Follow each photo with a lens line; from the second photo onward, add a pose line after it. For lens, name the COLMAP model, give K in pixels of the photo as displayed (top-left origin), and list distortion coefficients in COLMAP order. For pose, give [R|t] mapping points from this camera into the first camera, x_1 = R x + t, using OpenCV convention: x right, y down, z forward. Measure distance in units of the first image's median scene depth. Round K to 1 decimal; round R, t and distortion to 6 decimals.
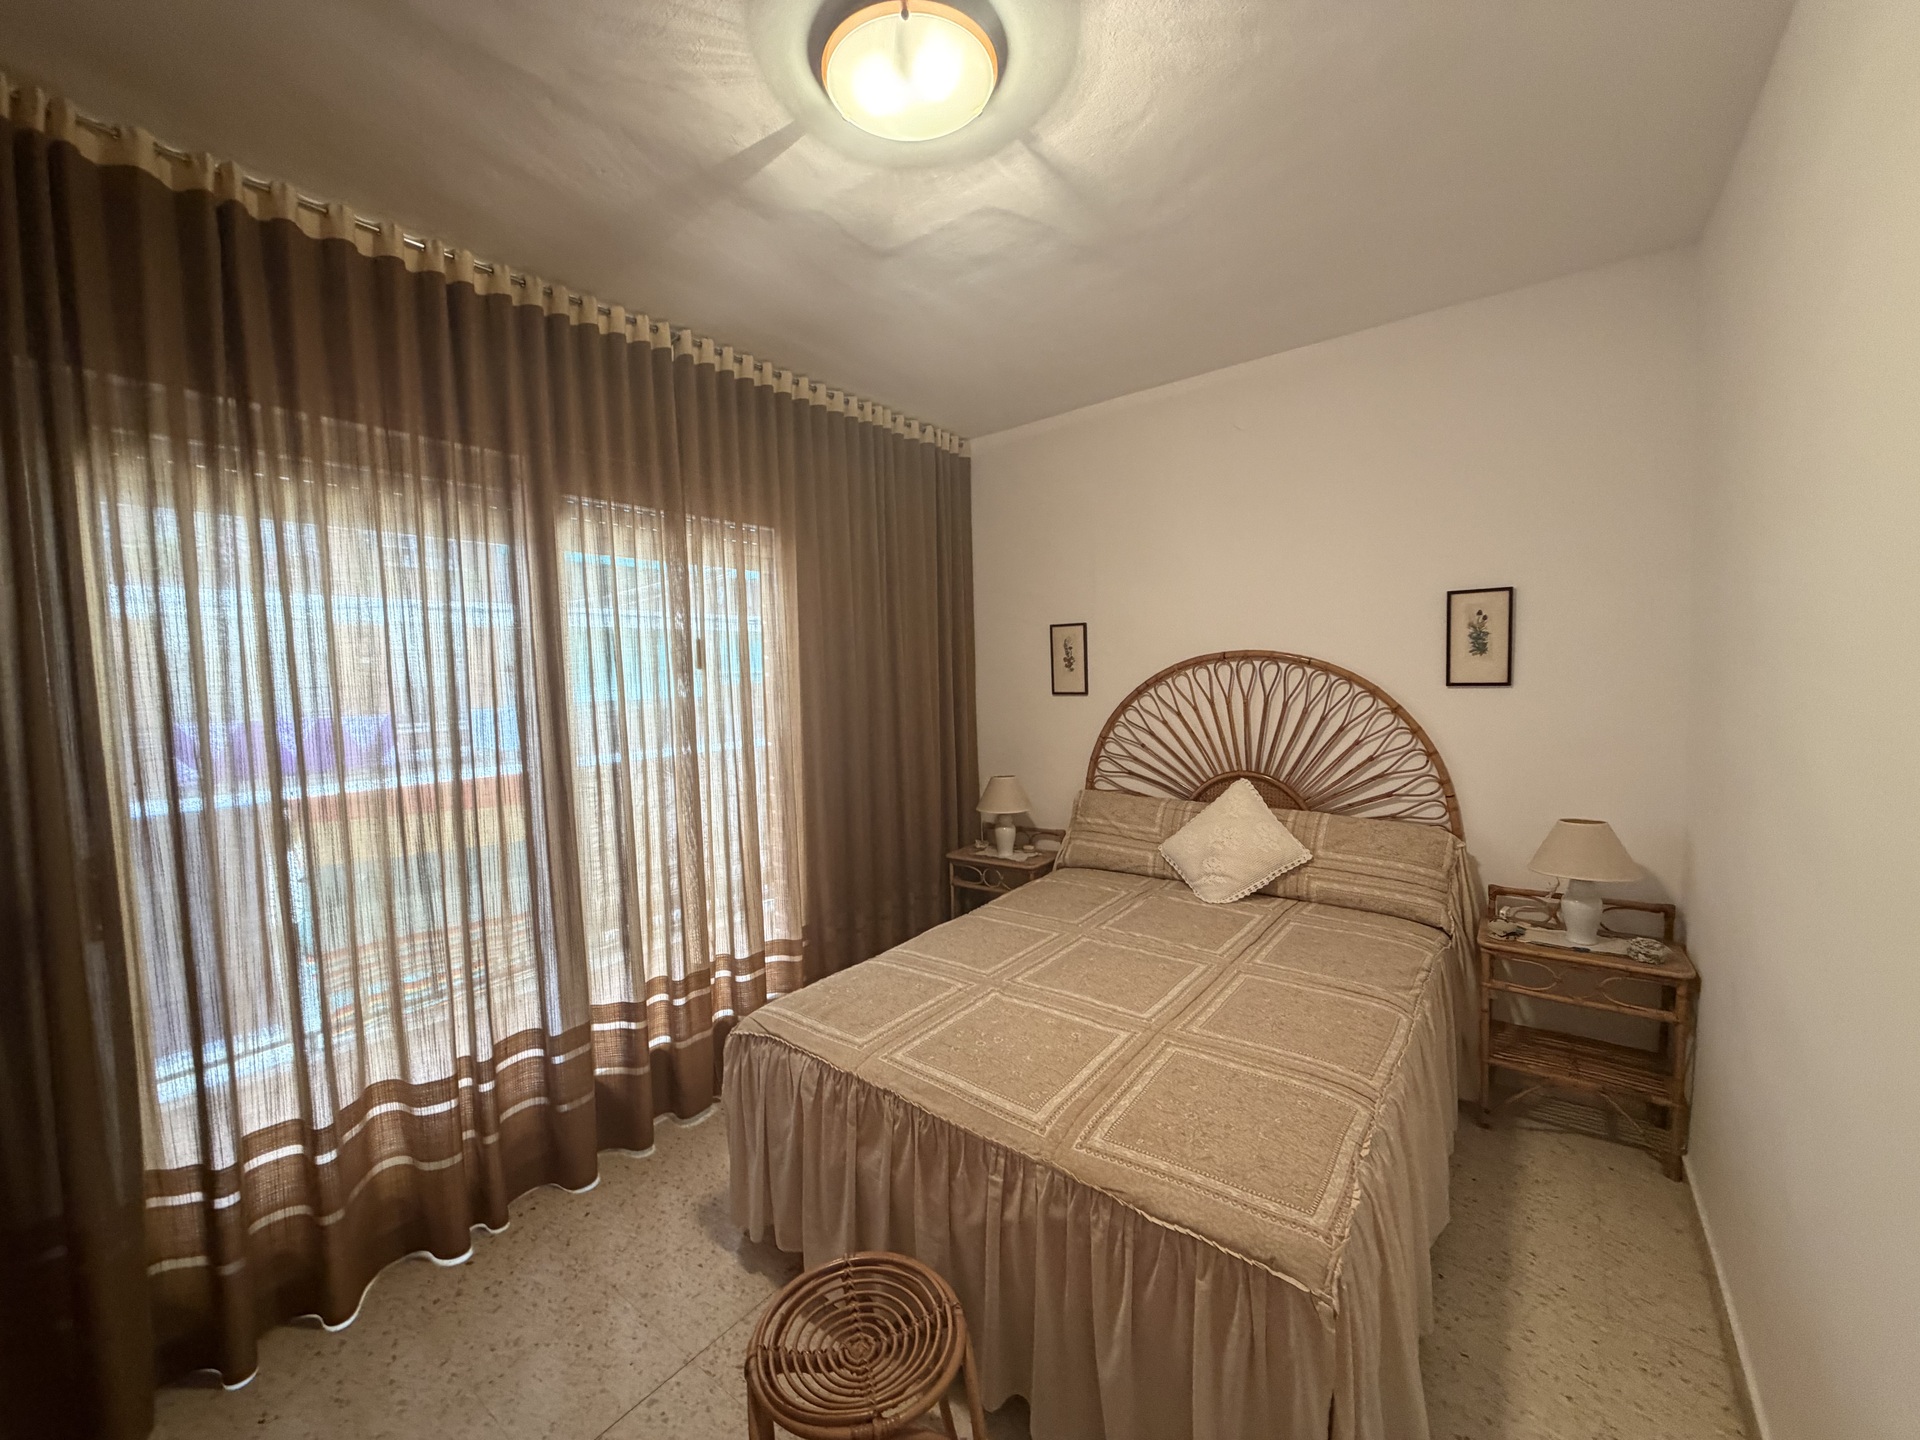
lens RADIAL K [[767.0, 0, 963.9], [0, 767.0, 718.0], [0, 0, 1]] dist [0.000805, -0.000080]
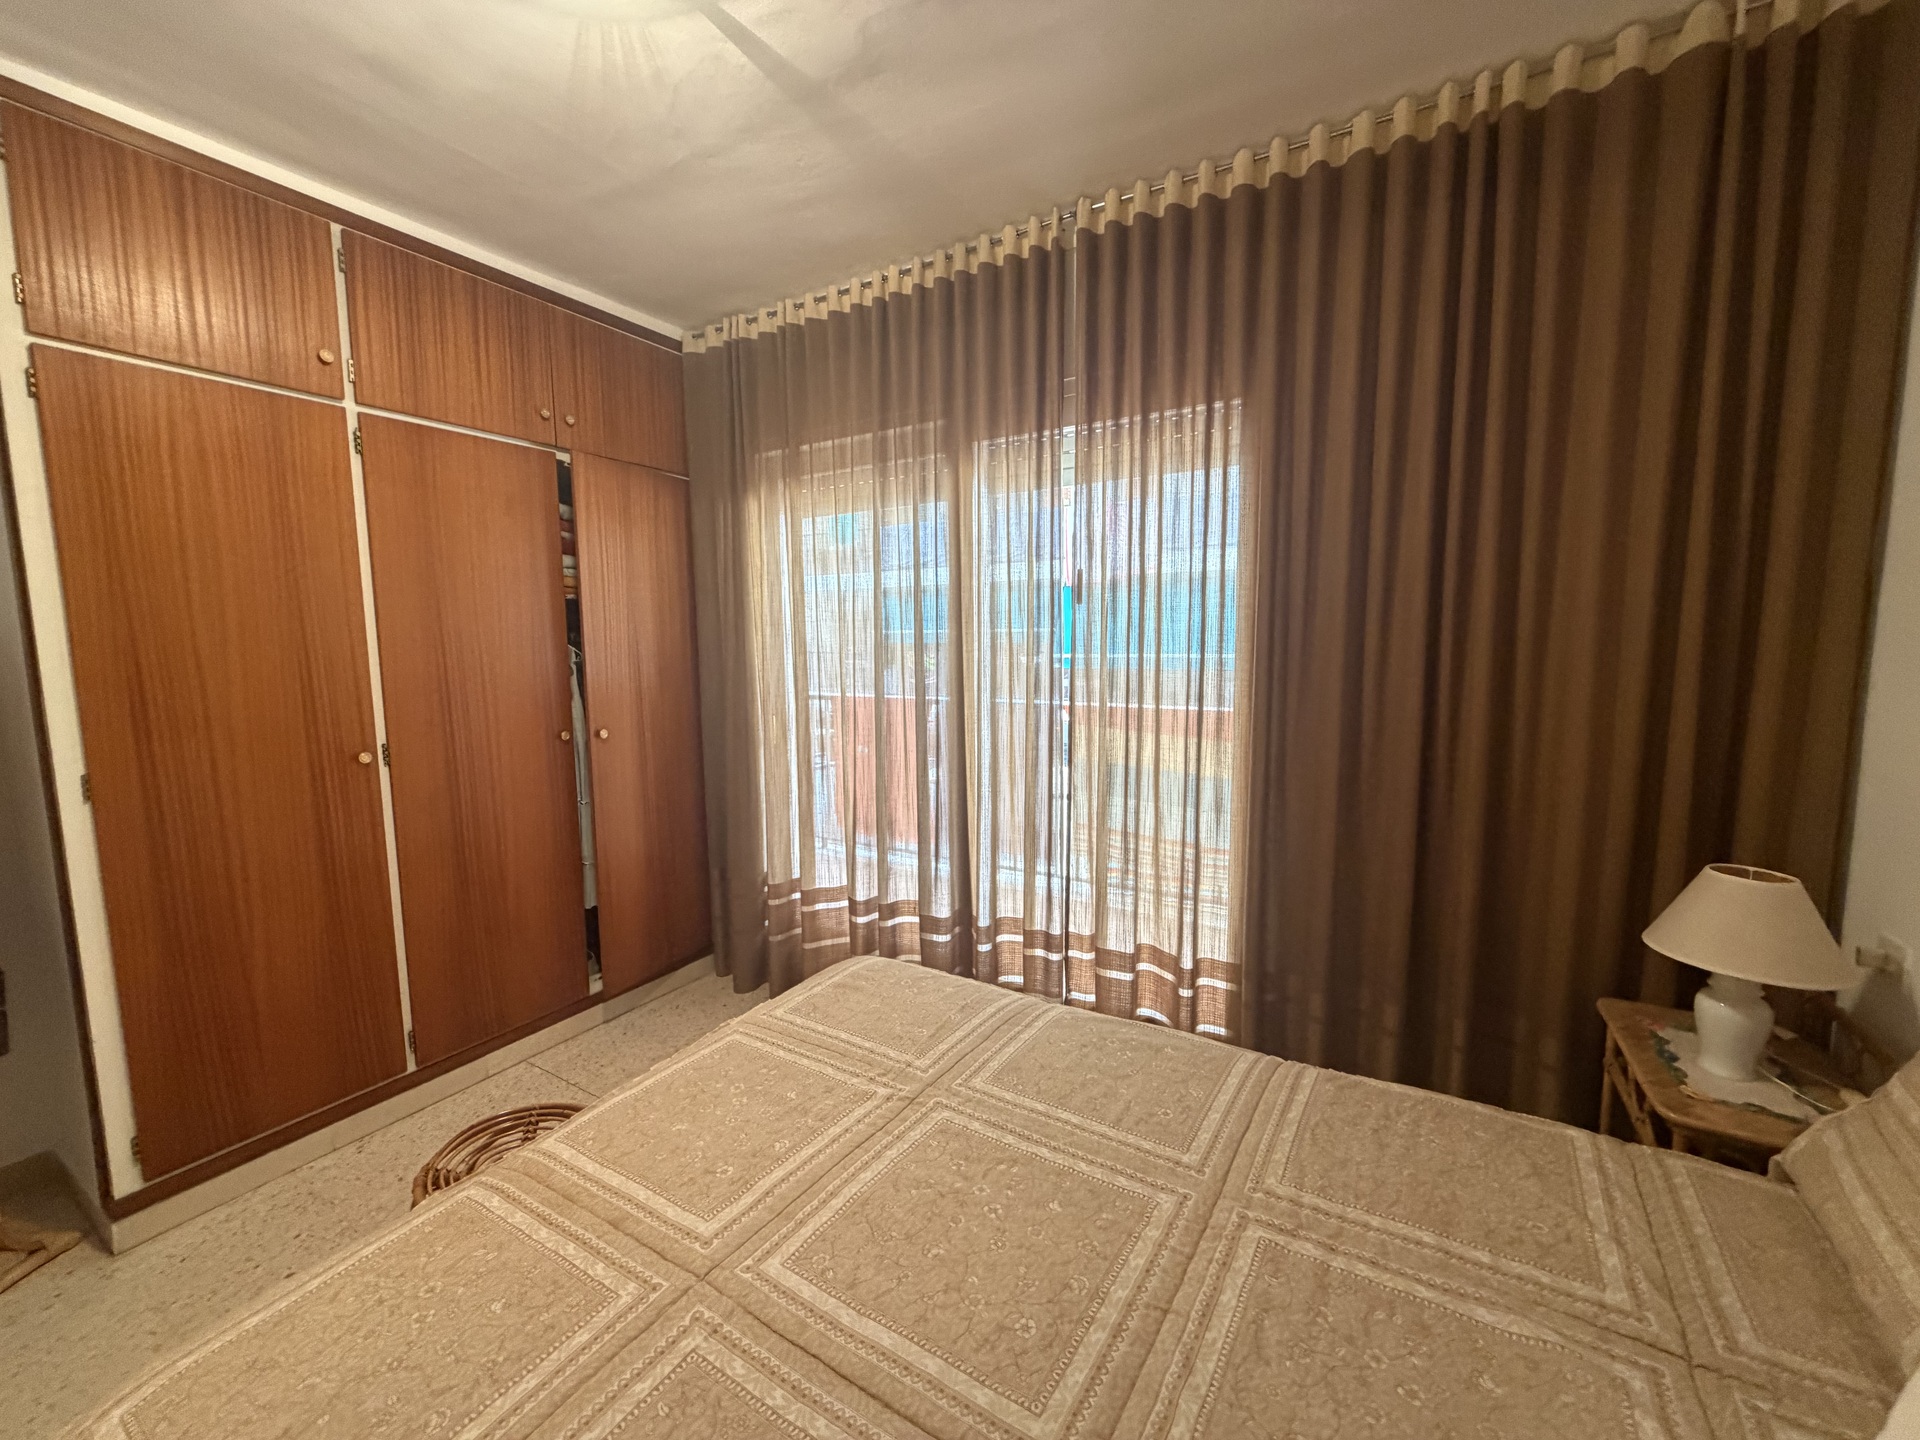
lens RADIAL K [[767.0, 0, 927.2], [0, 767.0, 712.5], [0, 0, 1]] dist [0.000805, -0.000080]
pose [[0.088425, 0.129845, -0.987584, 0.529019], [-0.052674, 0.990690, 0.125537, -0.038961], [0.994689, 0.040919, 0.094441, 0.777333]]
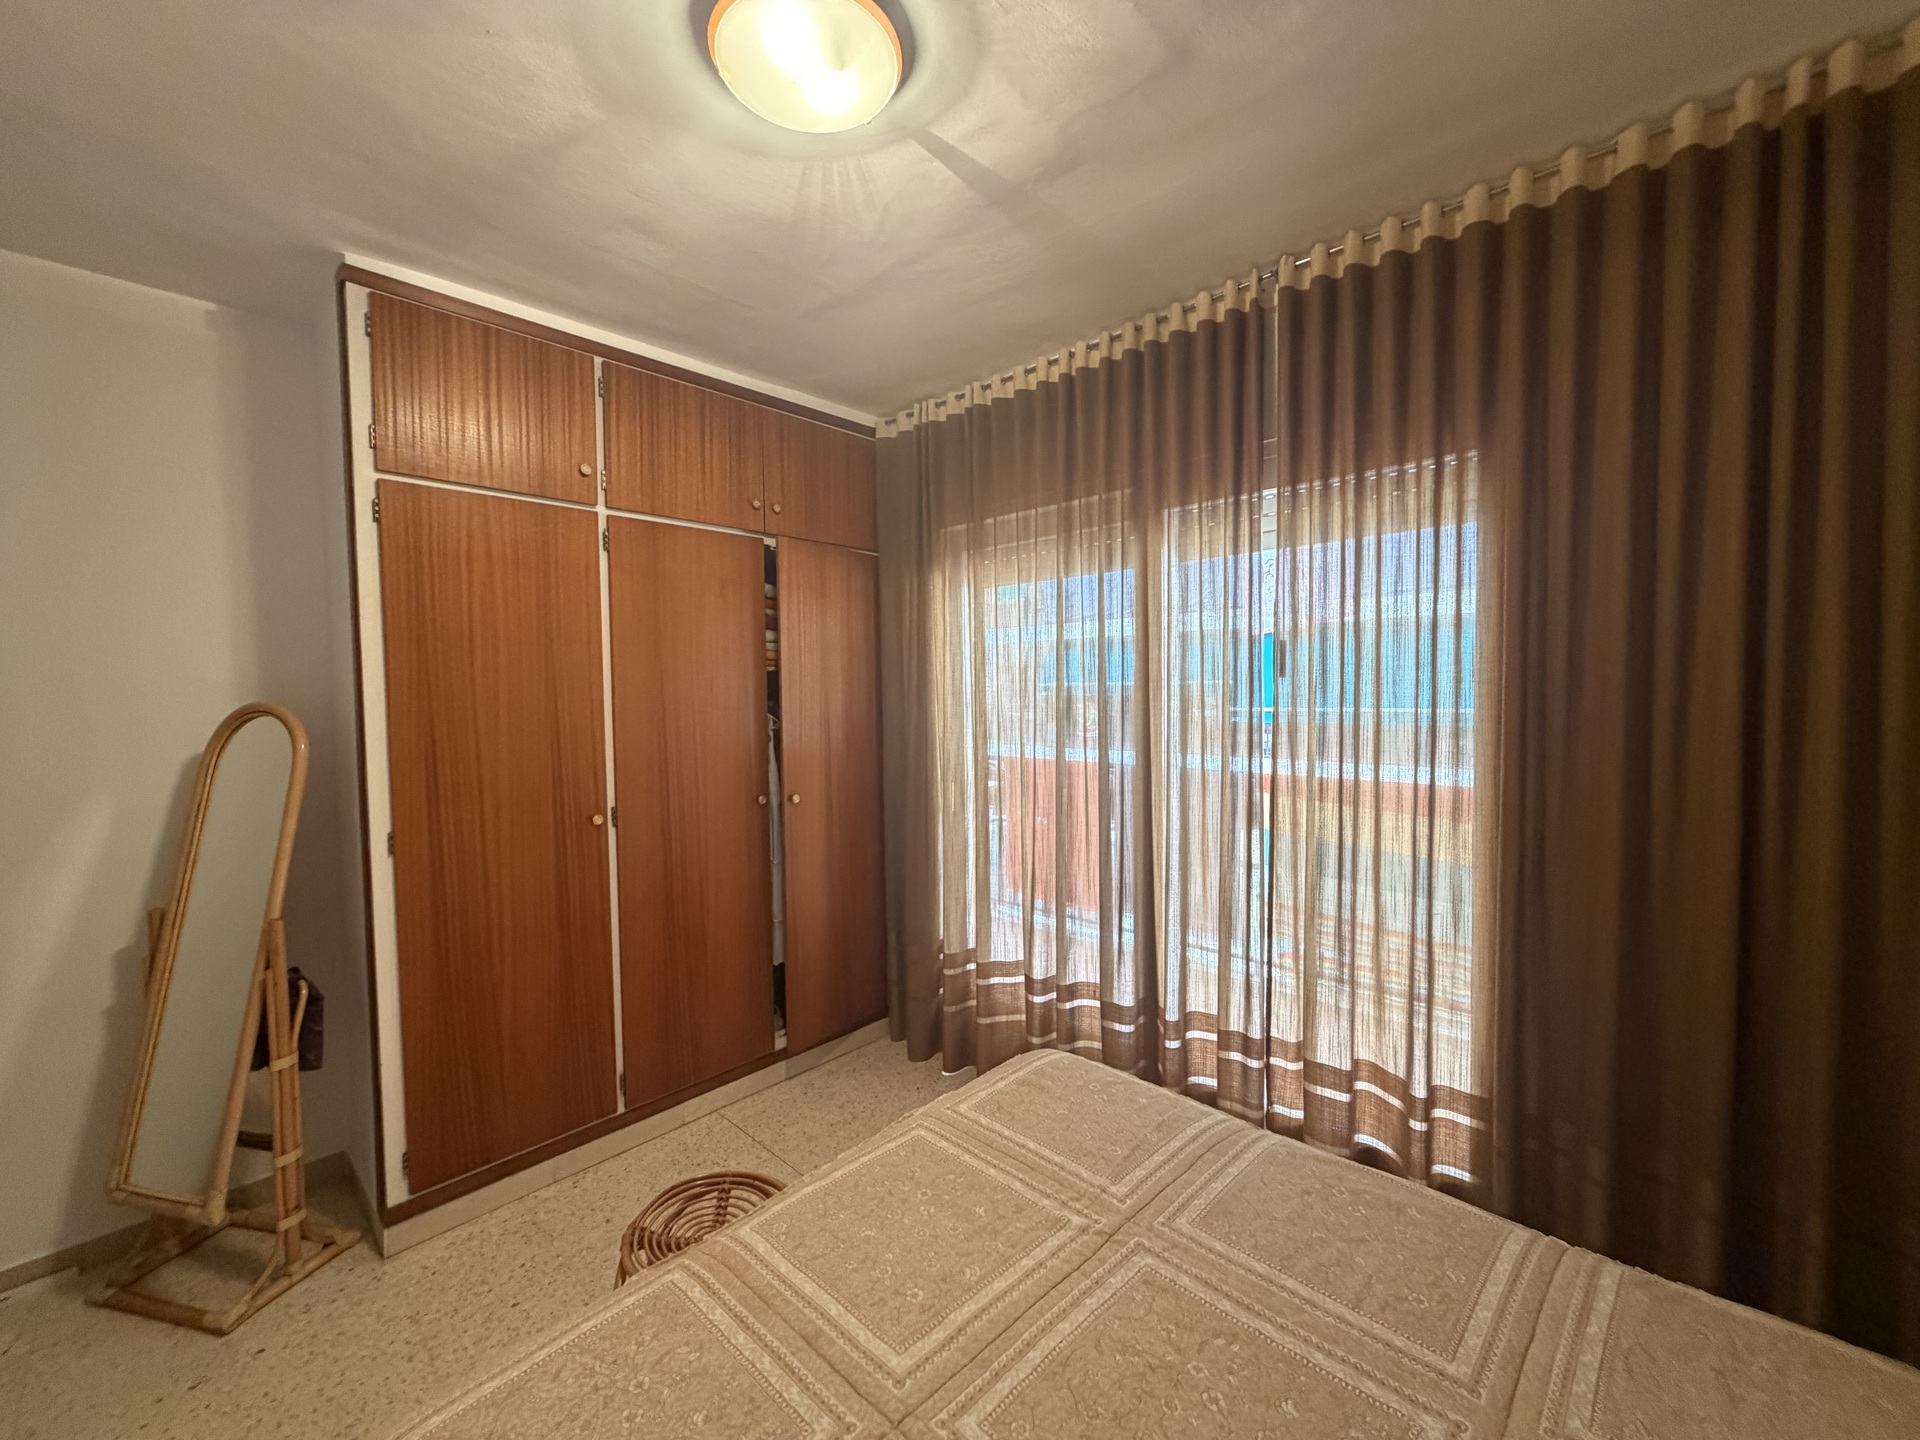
lens RADIAL K [[767.0, 0, 933.5], [0, 767.0, 726.5], [0, 0, 1]] dist [0.000805, -0.000080]
pose [[-0.129275, 0.068315, -0.989253, 0.512472], [-0.048616, 0.995988, 0.075133, -0.060436], [0.990416, 0.057806, -0.125435, 0.758776]]
